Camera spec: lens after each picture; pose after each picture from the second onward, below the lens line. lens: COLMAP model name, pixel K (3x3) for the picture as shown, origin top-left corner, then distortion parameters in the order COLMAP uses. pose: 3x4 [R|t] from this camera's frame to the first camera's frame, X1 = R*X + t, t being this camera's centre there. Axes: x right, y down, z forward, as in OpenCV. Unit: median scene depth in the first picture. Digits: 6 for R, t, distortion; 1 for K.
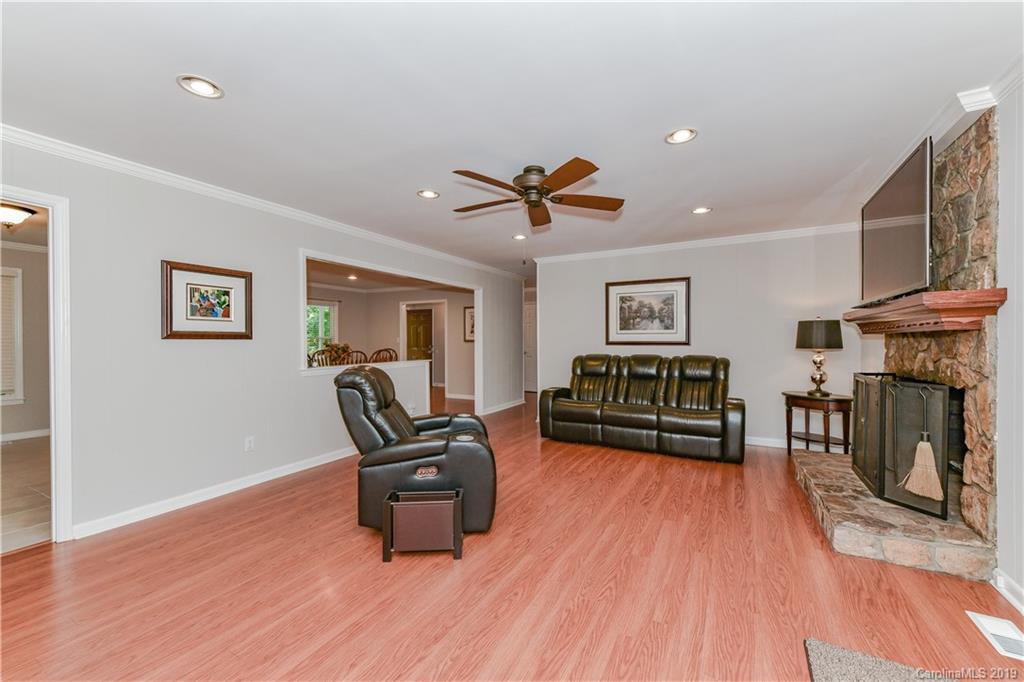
lens RADIAL K [[405.5, 0, 512.1], [0, 405.5, 341.2], [0, 0, 1]] dist [-0.000369, -0.000325]
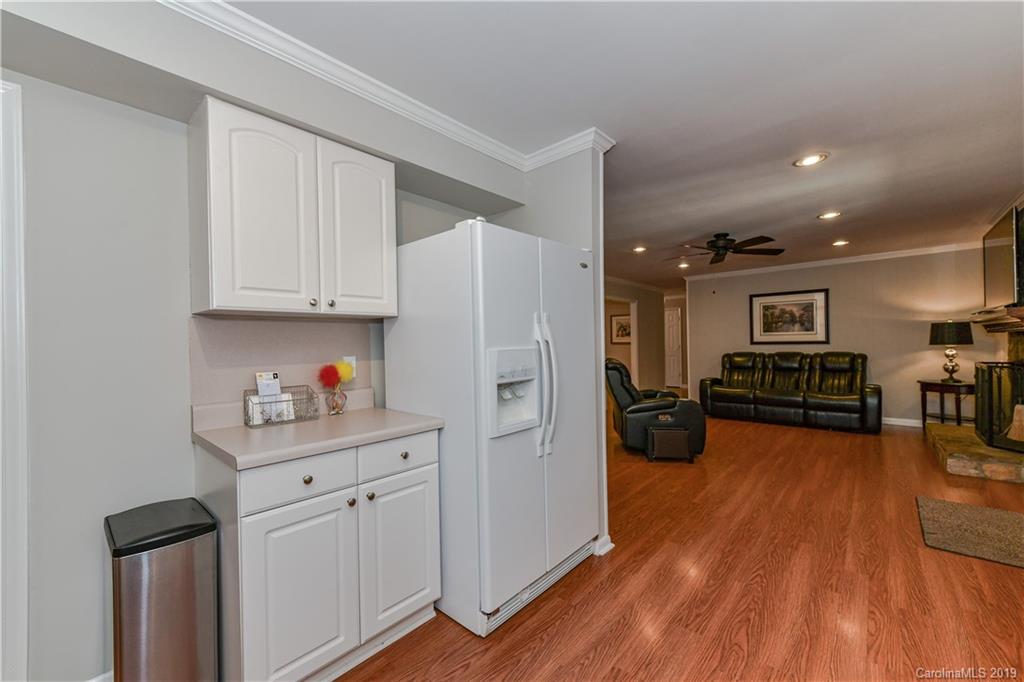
lens RADIAL K [[405.5, 0, 512.1], [0, 405.5, 343.0], [0, 0, 1]] dist [-0.000369, -0.000325]
pose [[0.974627, -0.013284, -0.223442, -0.265209], [0.012526, 0.999910, -0.004807, 0.001933], [0.223486, 0.001886, 0.974705, -0.489811]]
